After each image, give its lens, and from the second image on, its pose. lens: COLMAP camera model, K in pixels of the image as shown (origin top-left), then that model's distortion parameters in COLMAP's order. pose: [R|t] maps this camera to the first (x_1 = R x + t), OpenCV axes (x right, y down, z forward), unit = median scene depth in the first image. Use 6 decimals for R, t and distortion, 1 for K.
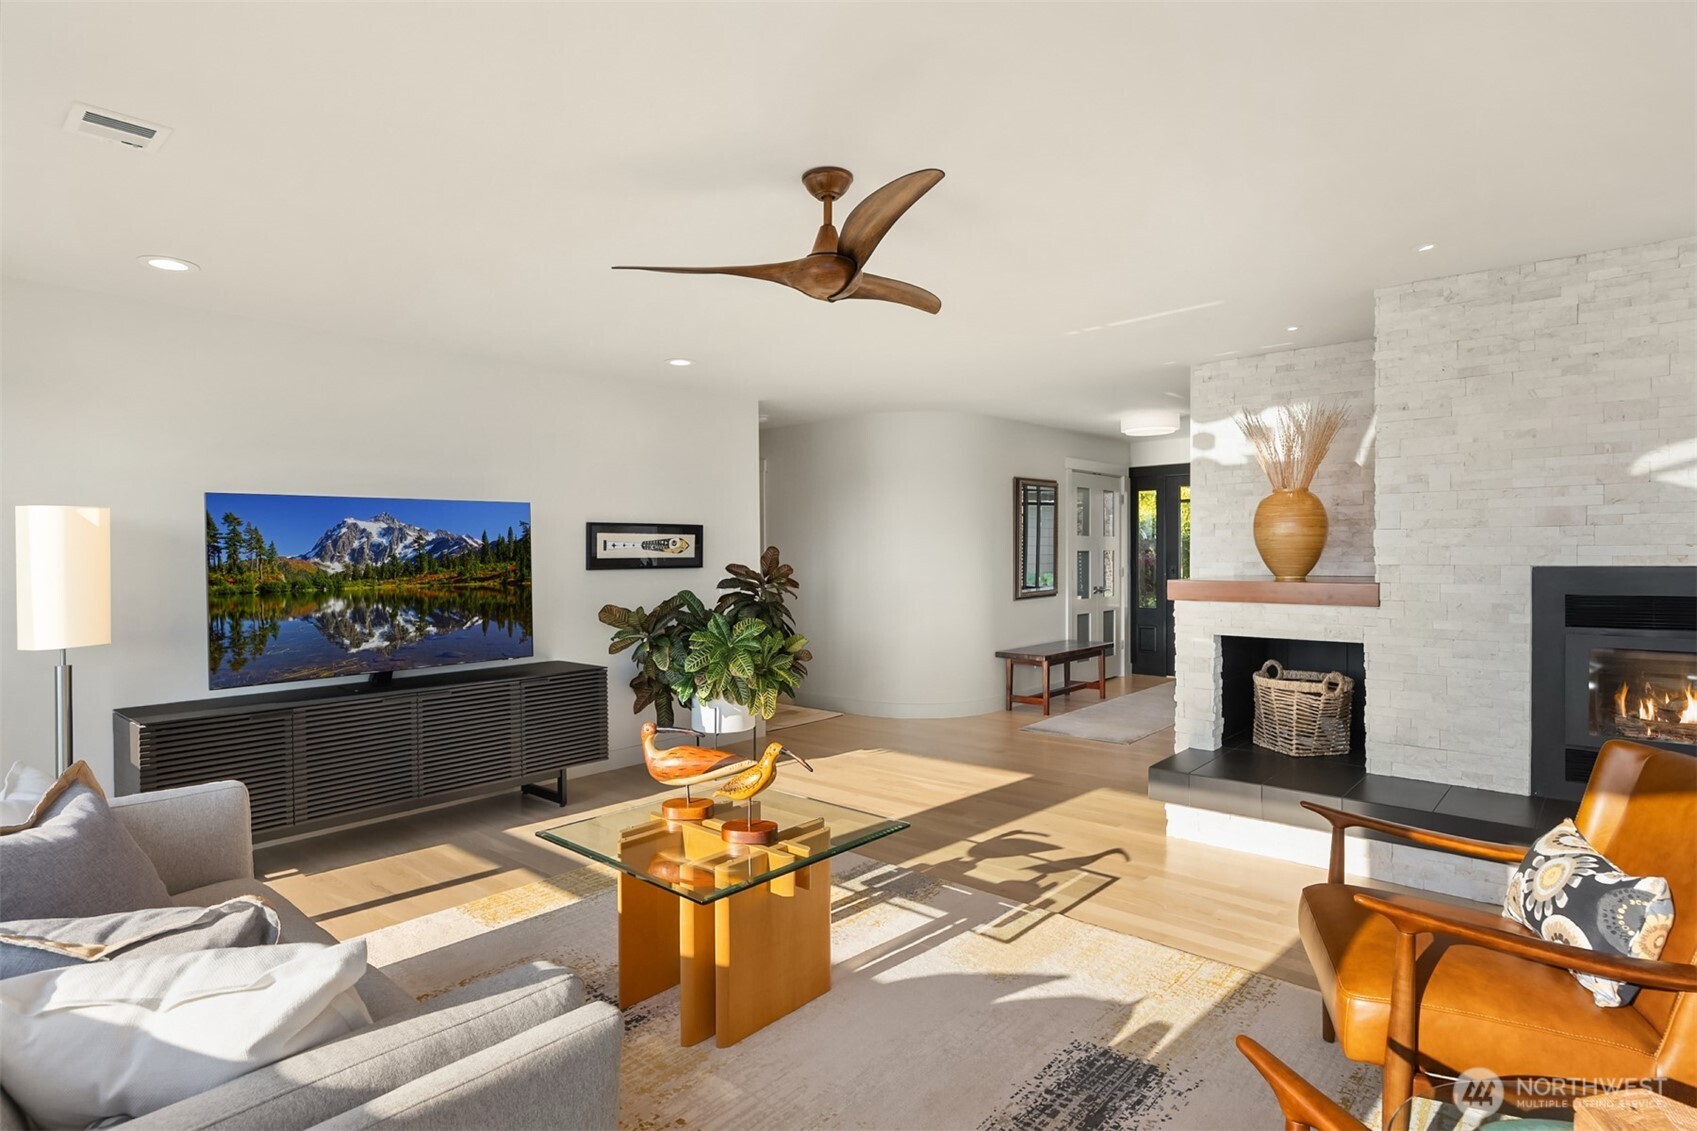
lens RADIAL K [[911.1, 0, 849.6], [0, 911.1, 586.6], [0, 0, 1]] dist [0.000940, 0.000044]
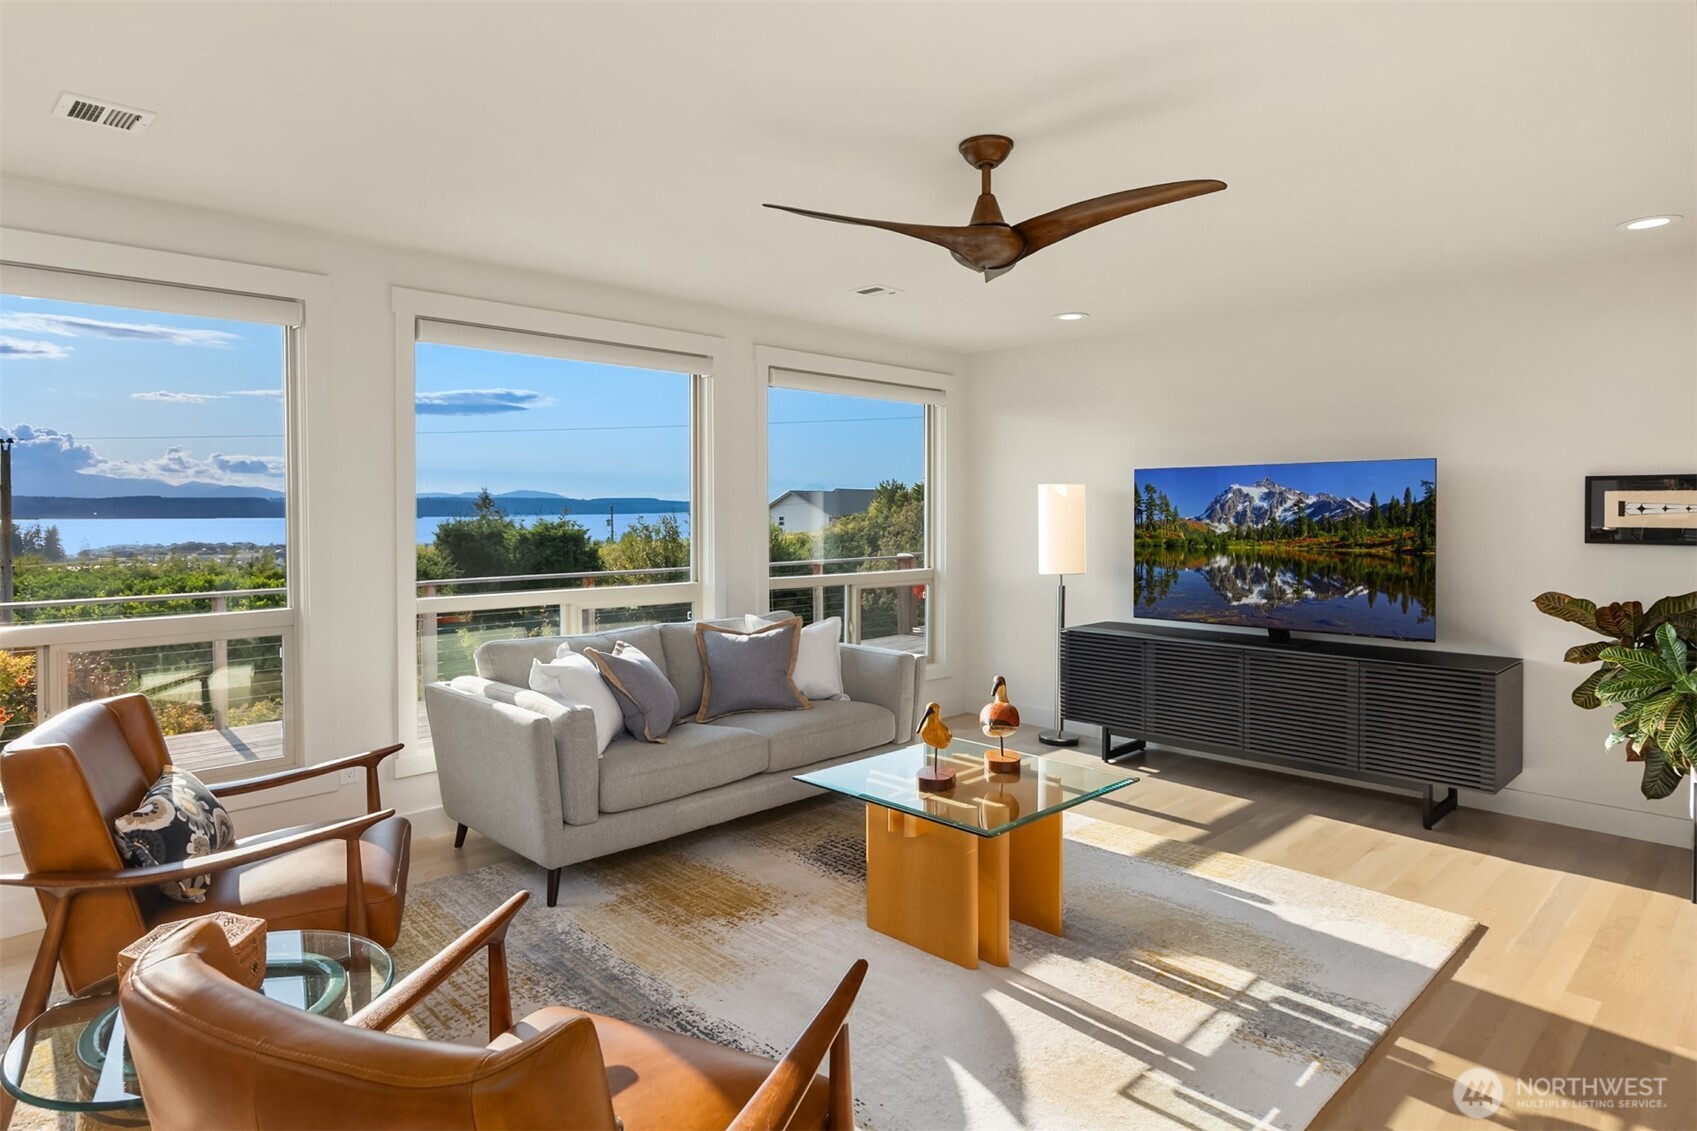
lens RADIAL K [[982.9, 0, 851.8], [0, 982.9, 511.4], [0, 0, 1]] dist [-0.001174, 0.000657]
pose [[-0.072043, 0.009019, -0.997361, 0.677283], [-0.039040, 0.999167, 0.011856, -0.037267], [0.996637, 0.039791, -0.071631, 0.609998]]
